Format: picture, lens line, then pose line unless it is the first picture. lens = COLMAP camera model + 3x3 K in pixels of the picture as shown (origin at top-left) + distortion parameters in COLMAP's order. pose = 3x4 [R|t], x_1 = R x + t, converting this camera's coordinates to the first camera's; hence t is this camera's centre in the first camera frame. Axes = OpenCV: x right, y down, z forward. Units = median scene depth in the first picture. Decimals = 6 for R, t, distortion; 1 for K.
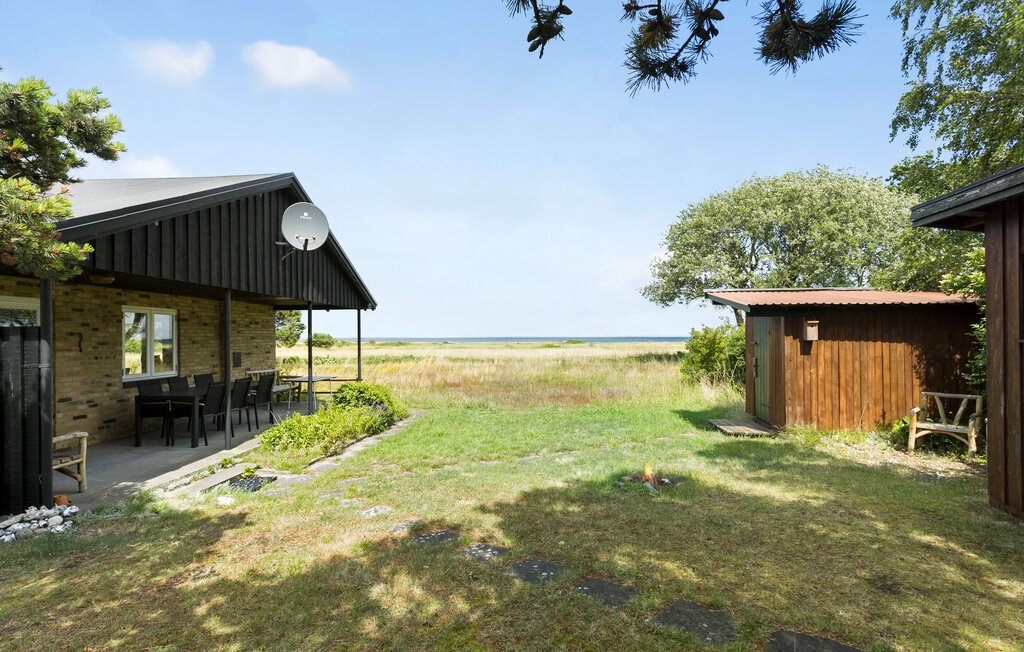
lens RADIAL K [[518.0, 0, 512.6], [0, 518.0, 345.1], [0, 0, 1]] dist [0.001895, 0.000620]
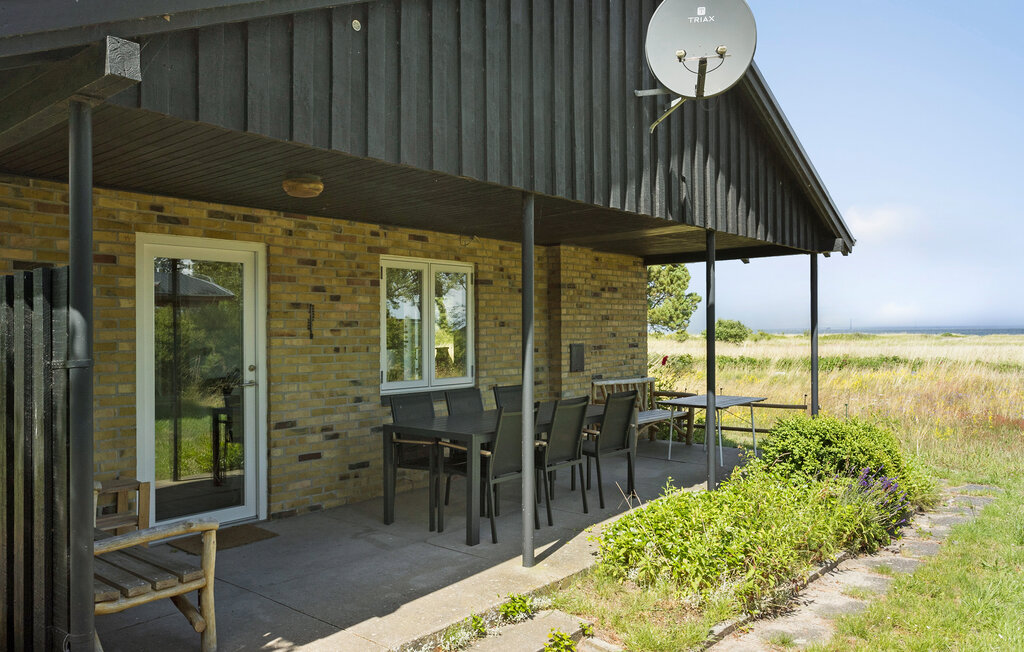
lens RADIAL K [[783.5, 0, 512.0], [0, 783.5, 326.0], [0, 0, 1]] dist [0.008390, 0.001275]
pose [[0.812914, -0.004149, -0.582369, -0.153209], [-0.006079, 0.999860, -0.015610, 0.010215], [0.582352, 0.016230, 0.812774, 0.393770]]
